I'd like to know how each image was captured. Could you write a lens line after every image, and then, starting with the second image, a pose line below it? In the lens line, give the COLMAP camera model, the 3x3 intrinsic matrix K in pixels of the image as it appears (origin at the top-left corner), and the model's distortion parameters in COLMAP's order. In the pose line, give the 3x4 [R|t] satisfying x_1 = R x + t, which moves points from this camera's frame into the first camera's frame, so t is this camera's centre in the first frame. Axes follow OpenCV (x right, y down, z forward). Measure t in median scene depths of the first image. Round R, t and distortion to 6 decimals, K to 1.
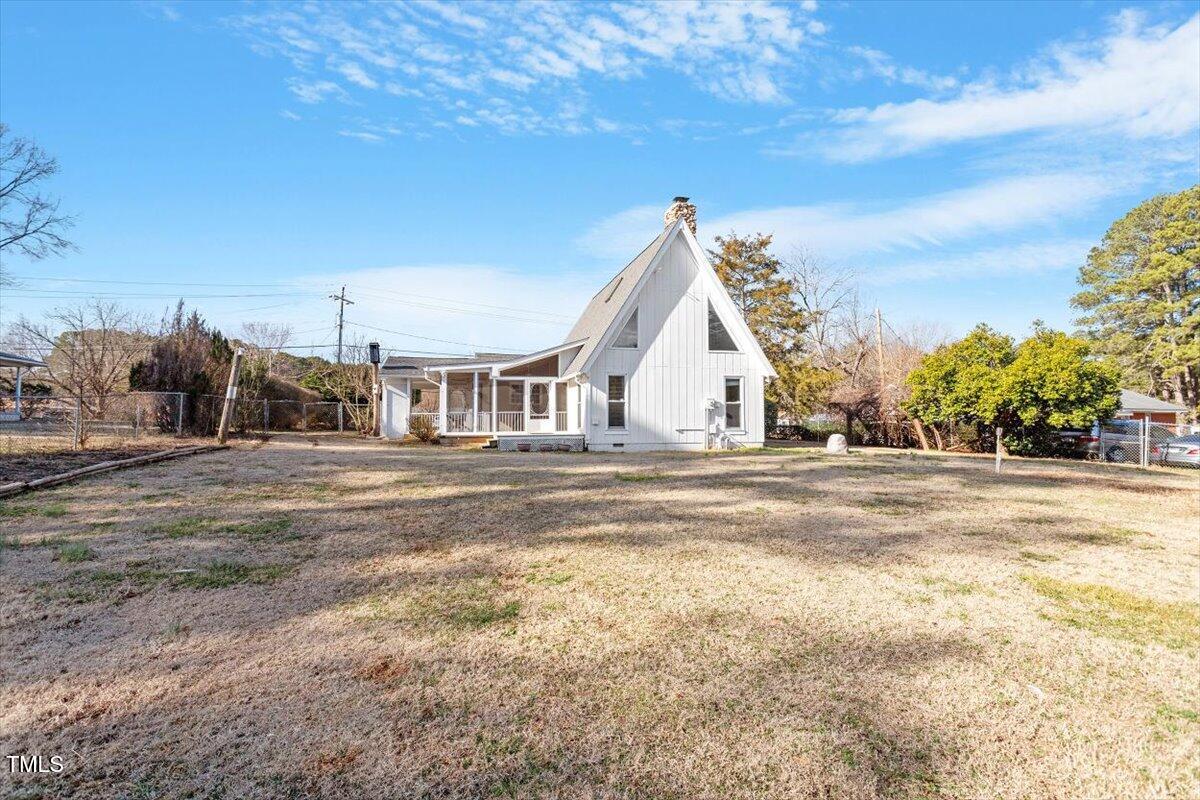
lens RADIAL K [[578.2, 0, 592.9], [0, 578.2, 390.4], [0, 0, 1]] dist [0.002338, 0.000713]
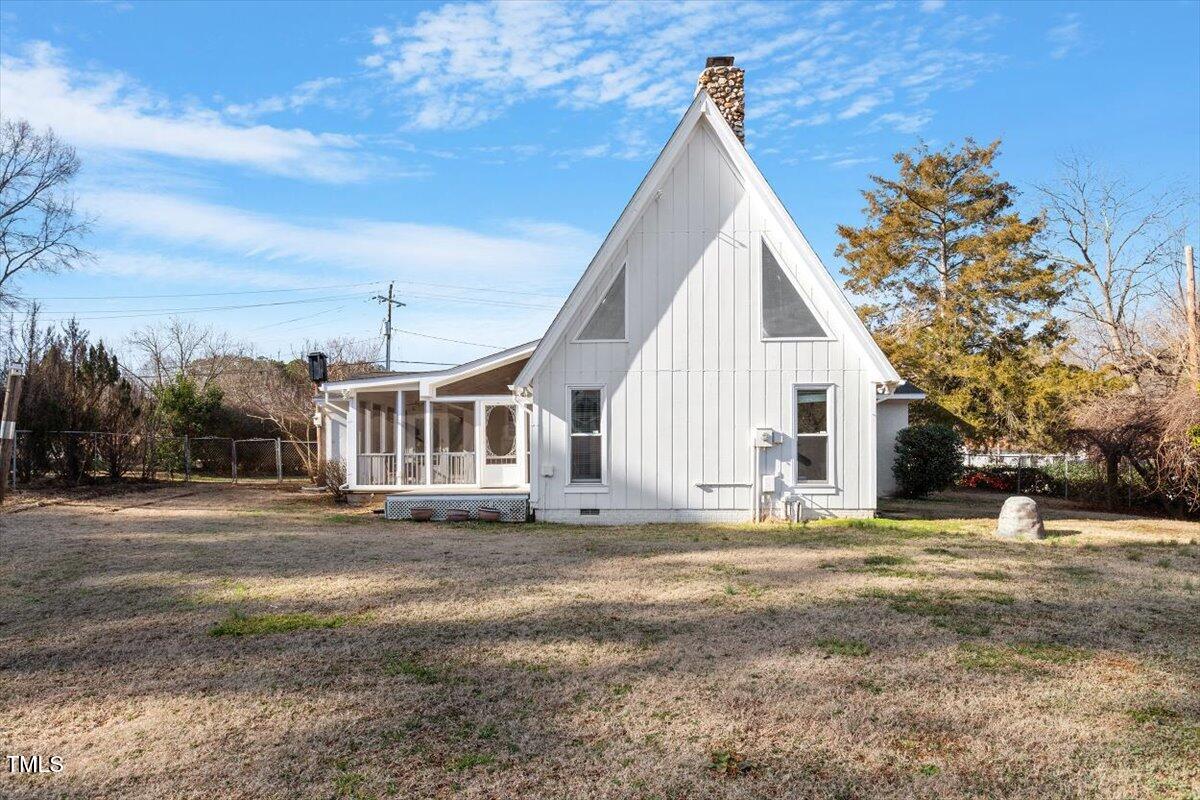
lens RADIAL K [[739.2, 0, 599.4], [0, 739.2, 450.9], [0, 0, 1]] dist [0.002016, 0.000471]
pose [[0.958635, -0.005090, -0.284592, 0.245098], [0.019443, 0.998676, 0.047631, 0.000164], [0.283973, -0.051194, 0.957465, 0.286579]]
